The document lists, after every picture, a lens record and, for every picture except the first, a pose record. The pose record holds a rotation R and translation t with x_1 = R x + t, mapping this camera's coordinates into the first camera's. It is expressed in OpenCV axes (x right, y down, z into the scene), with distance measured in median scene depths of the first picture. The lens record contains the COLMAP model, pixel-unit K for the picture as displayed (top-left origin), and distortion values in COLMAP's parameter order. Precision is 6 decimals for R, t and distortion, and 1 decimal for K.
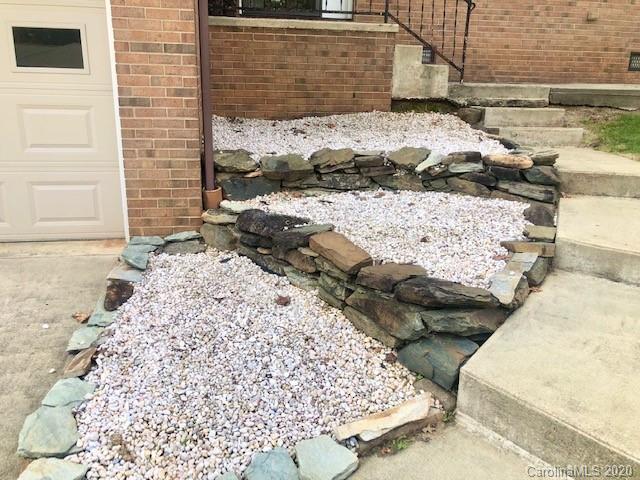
lens RADIAL K [[534.8, 0, 320.6], [0, 534.8, 225.4], [0, 0, 1]] dist [0.038716, -0.006888]
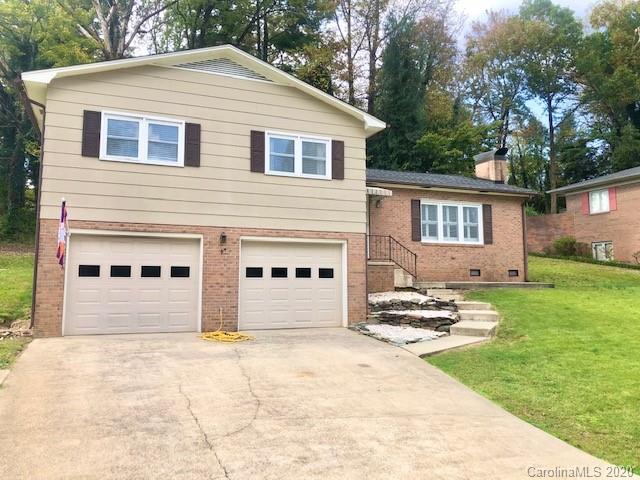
lens RADIAL K [[534.8, 0, 320.6], [0, 534.8, 225.4], [0, 0, 1]] dist [0.038716, -0.006888]
pose [[0.976909, -0.005037, 0.213595, -0.852146], [0.085906, 0.924609, -0.371104, 0.476108], [-0.195623, 0.380884, 0.903692, -1.595166]]
